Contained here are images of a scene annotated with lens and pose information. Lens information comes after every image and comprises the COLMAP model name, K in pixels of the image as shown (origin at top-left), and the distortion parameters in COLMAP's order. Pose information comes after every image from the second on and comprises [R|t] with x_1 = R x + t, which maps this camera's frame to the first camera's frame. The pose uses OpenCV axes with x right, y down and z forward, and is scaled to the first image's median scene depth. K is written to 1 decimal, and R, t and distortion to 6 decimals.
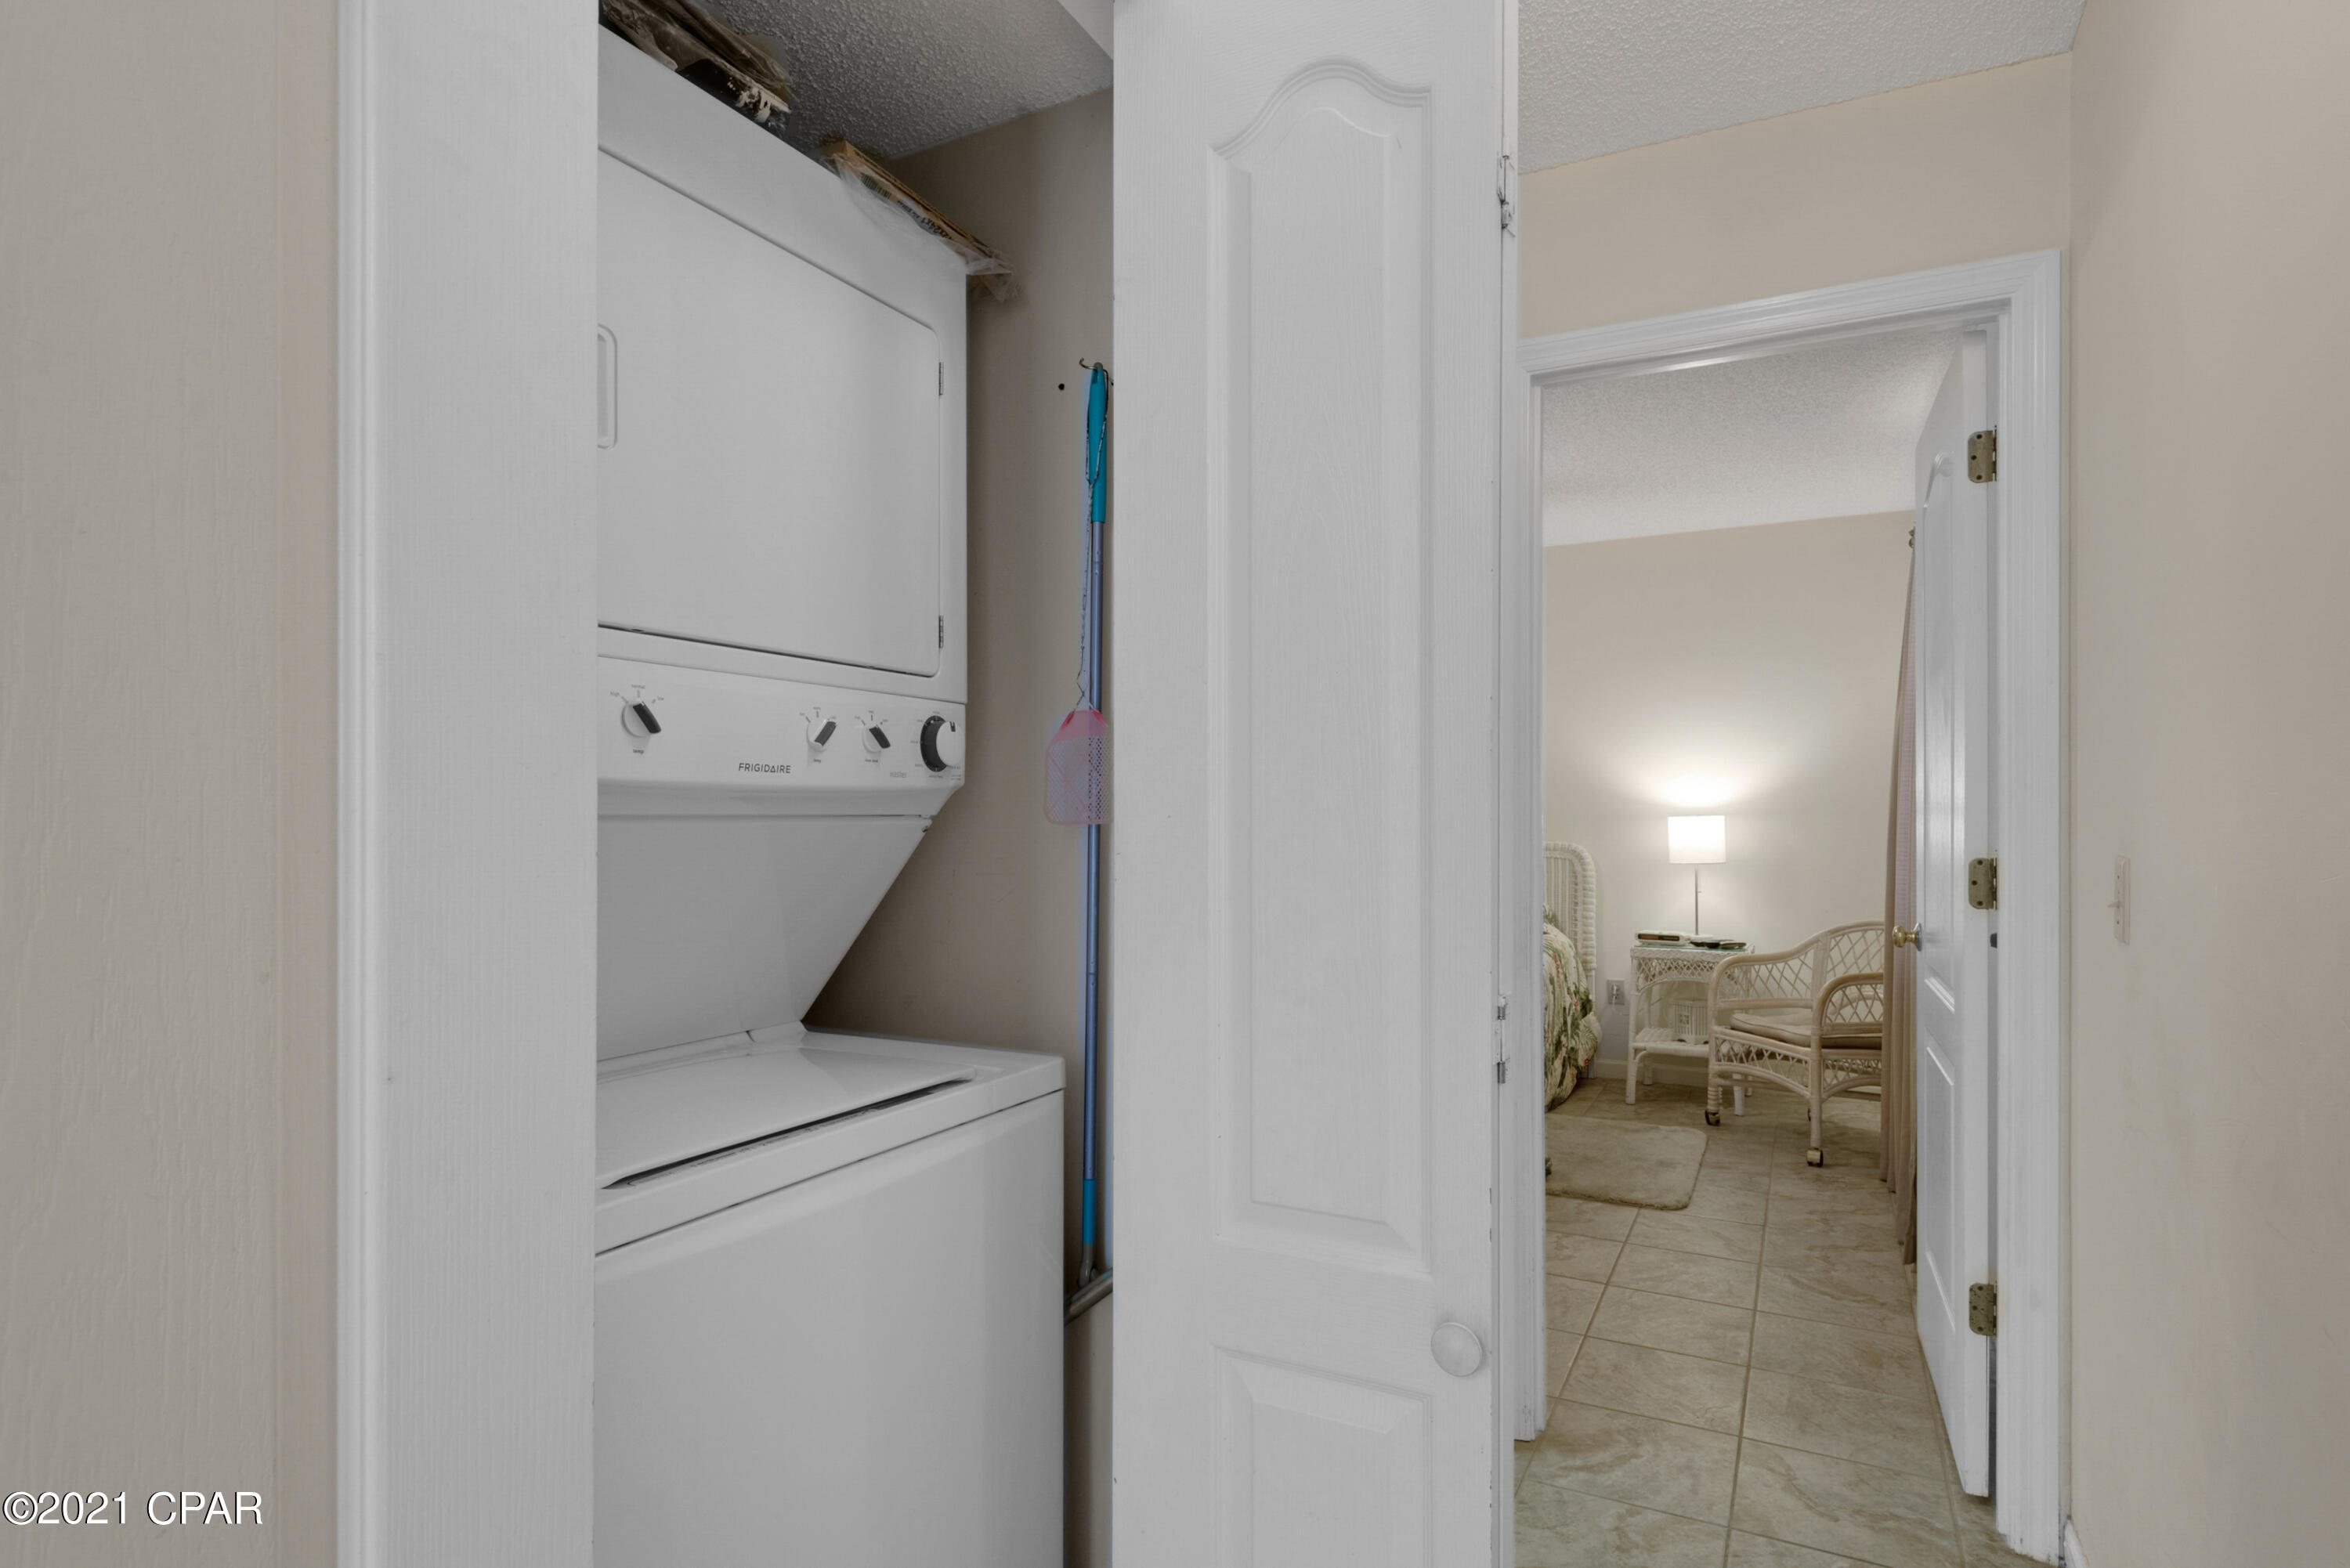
lens RADIAL K [[1246.4, 0, 1169.0], [0, 1246.4, 803.7], [0, 0, 1]] dist [0.003653, 0.000417]
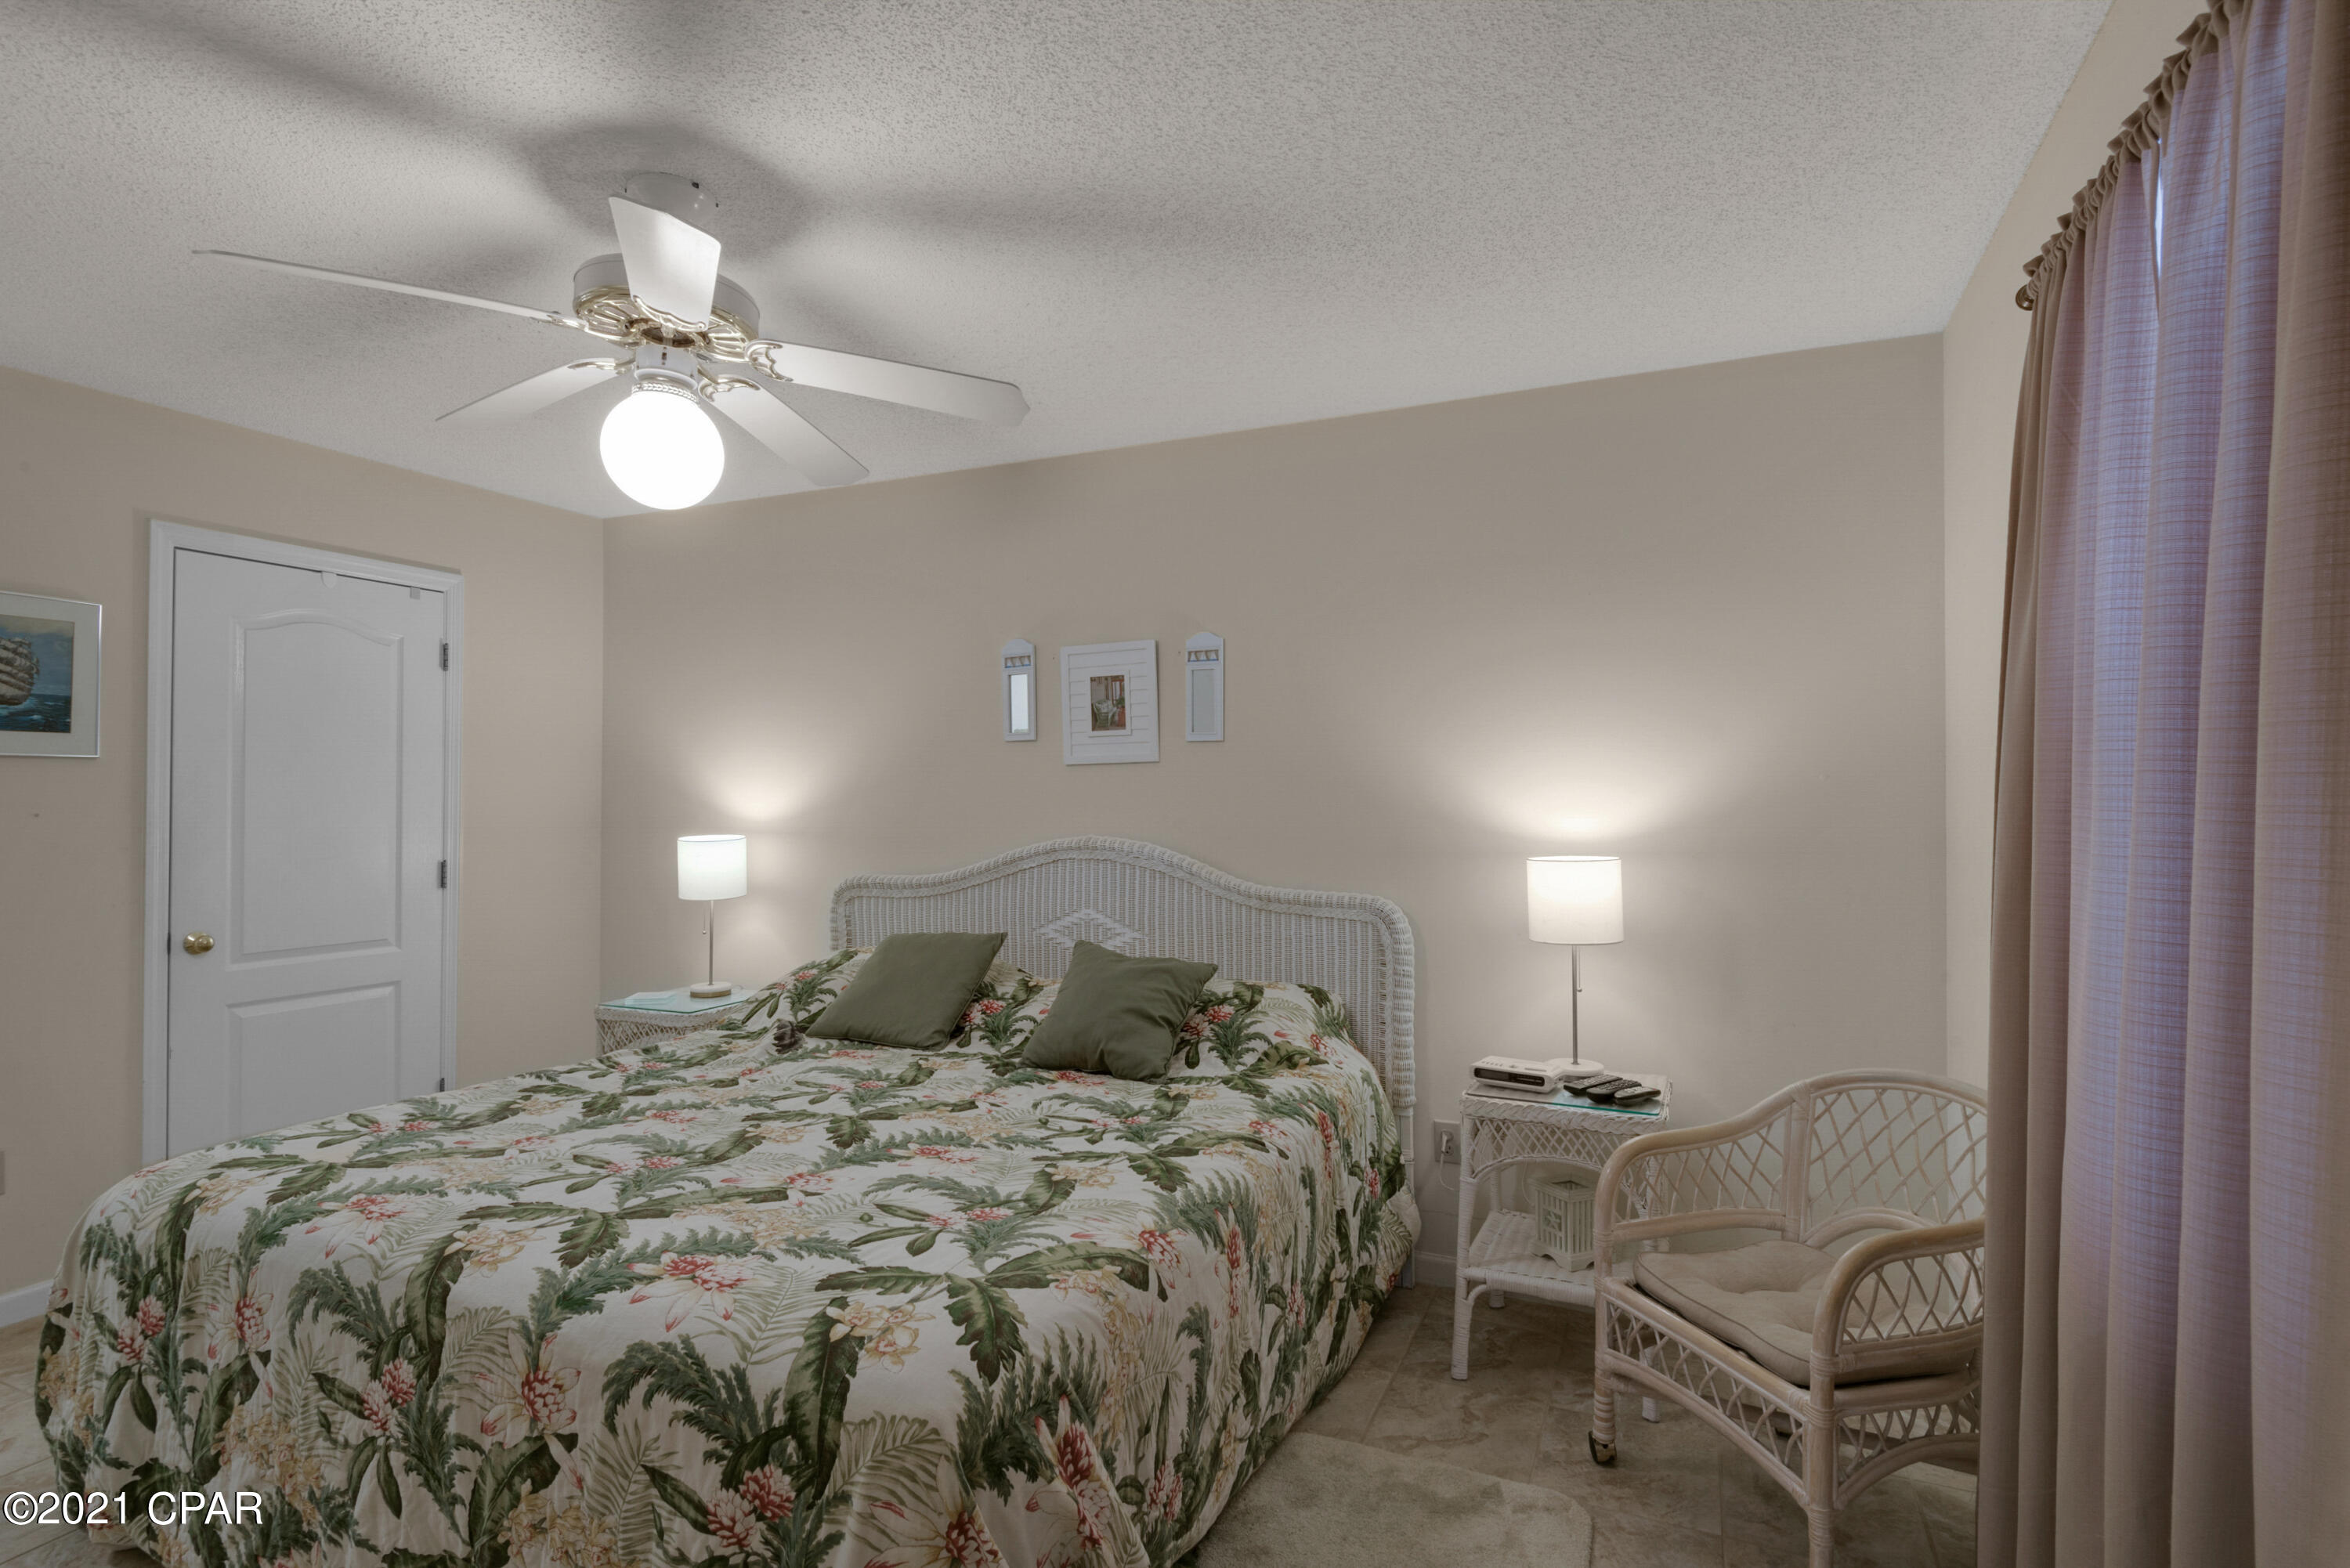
lens RADIAL K [[1158.2, 0, 1181.1], [0, 1158.2, 784.1], [0, 0, 1]] dist [0.027435, -0.023735]
pose [[0.997921, -0.000783, 0.064437, 0.212558], [0.000874, 0.999999, -0.001386, -0.025963], [-0.064436, 0.001439, 0.997921, 0.488278]]
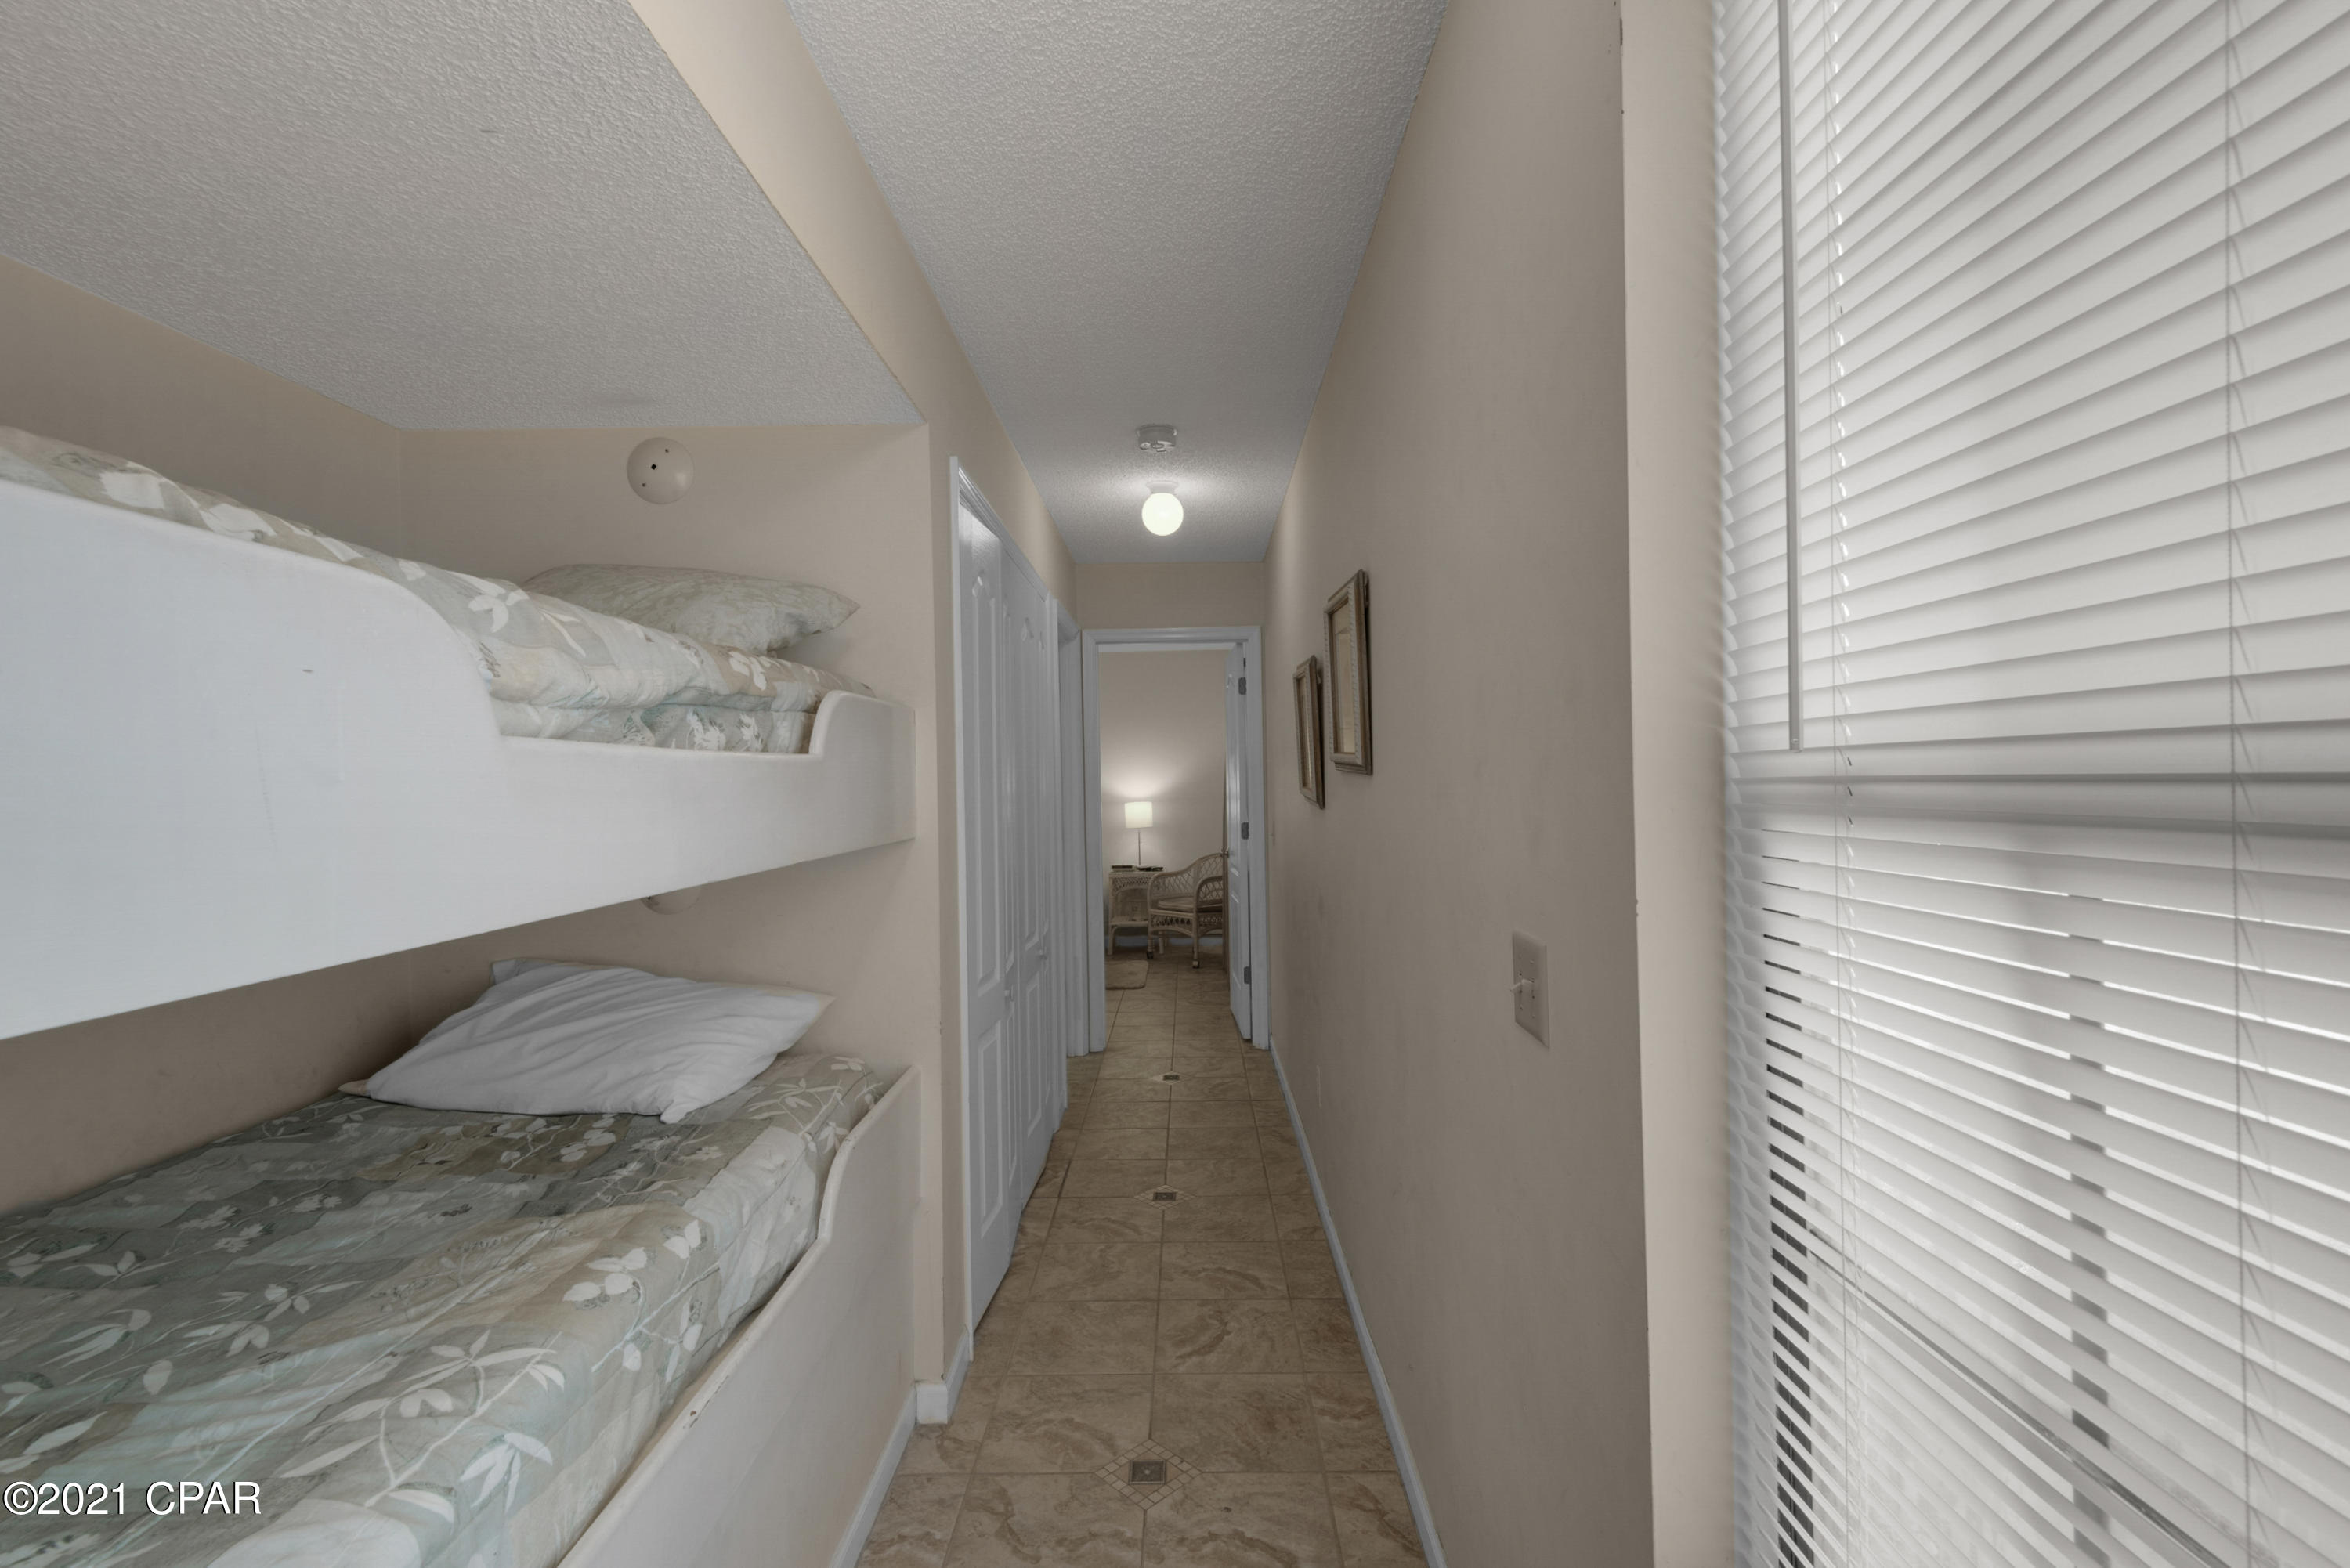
lens RADIAL K [[1059.3, 0, 1178.9], [0, 1059.3, 783.1], [0, 0, 1]] dist [0.038090, -0.023620]
pose [[0.893300, -0.019809, 0.449023, -0.263161], [0.020284, 0.999787, 0.003753, -0.026432], [-0.449002, 0.005756, 0.893512, -0.505092]]
